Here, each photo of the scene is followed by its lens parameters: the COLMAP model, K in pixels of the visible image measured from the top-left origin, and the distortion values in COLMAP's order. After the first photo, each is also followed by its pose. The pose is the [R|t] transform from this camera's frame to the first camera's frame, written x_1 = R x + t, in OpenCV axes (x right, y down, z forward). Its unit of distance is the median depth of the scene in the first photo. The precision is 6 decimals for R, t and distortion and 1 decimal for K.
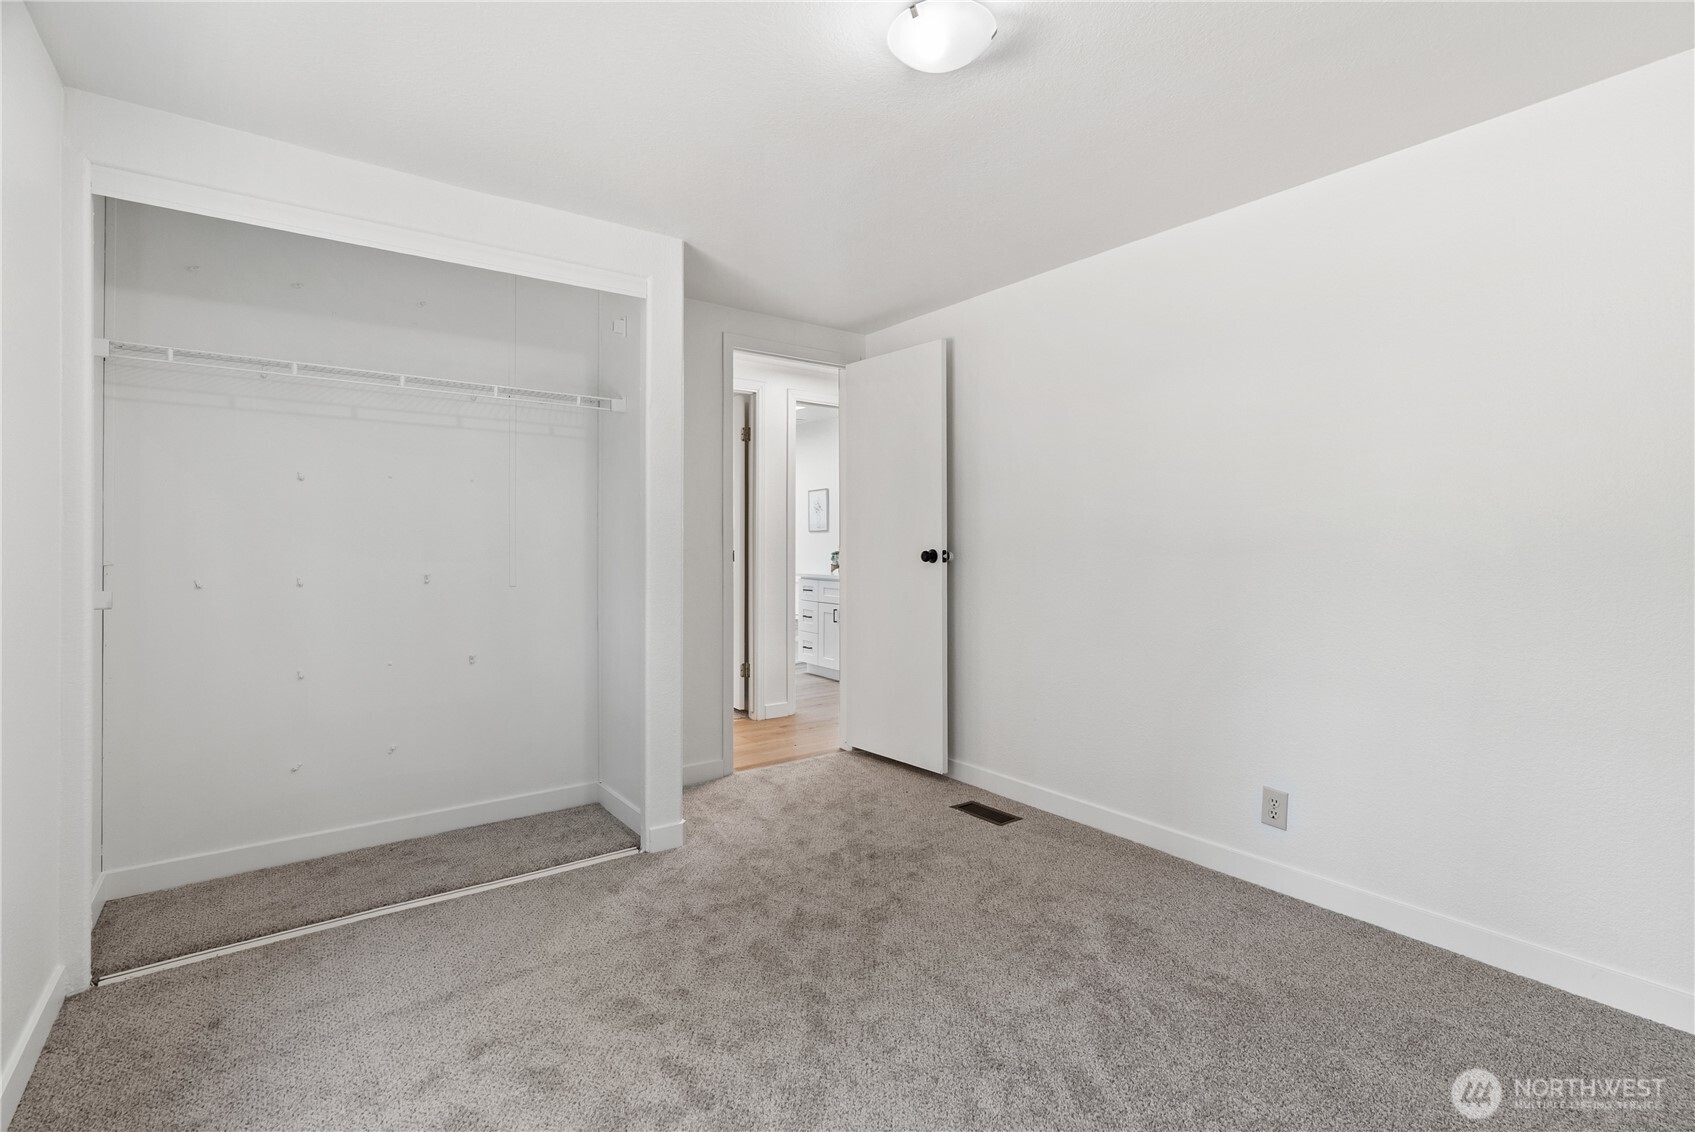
lens RADIAL K [[780.0, 0, 848.8], [0, 780.0, 556.3], [0, 0, 1]] dist [-0.000100, 0.000053]
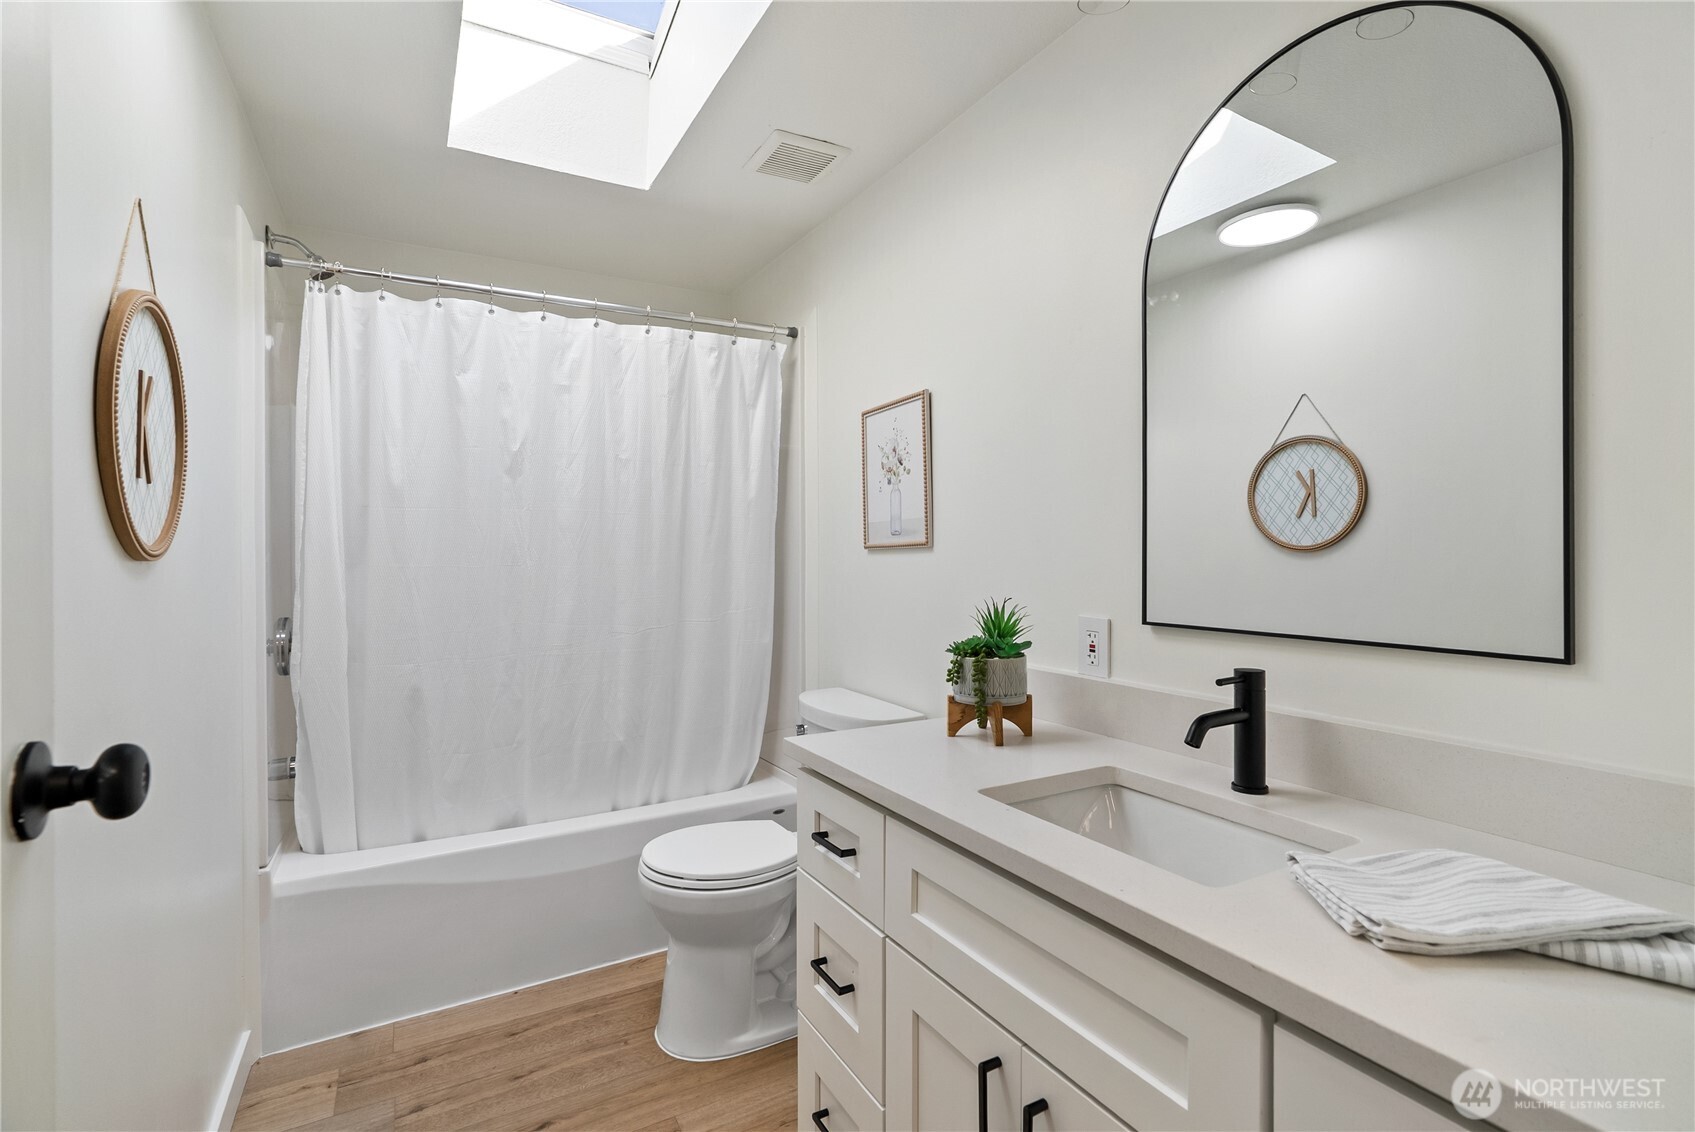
lens RADIAL K [[780.0, 0, 845.1], [0, 780.0, 562.5], [0, 0, 1]] dist [-0.000100, 0.000053]
pose [[0.992261, -0.003007, -0.124134, -0.021879], [0.001445, 0.999919, -0.012673, -0.022779], [0.124162, 0.012395, 0.992185, 0.717890]]
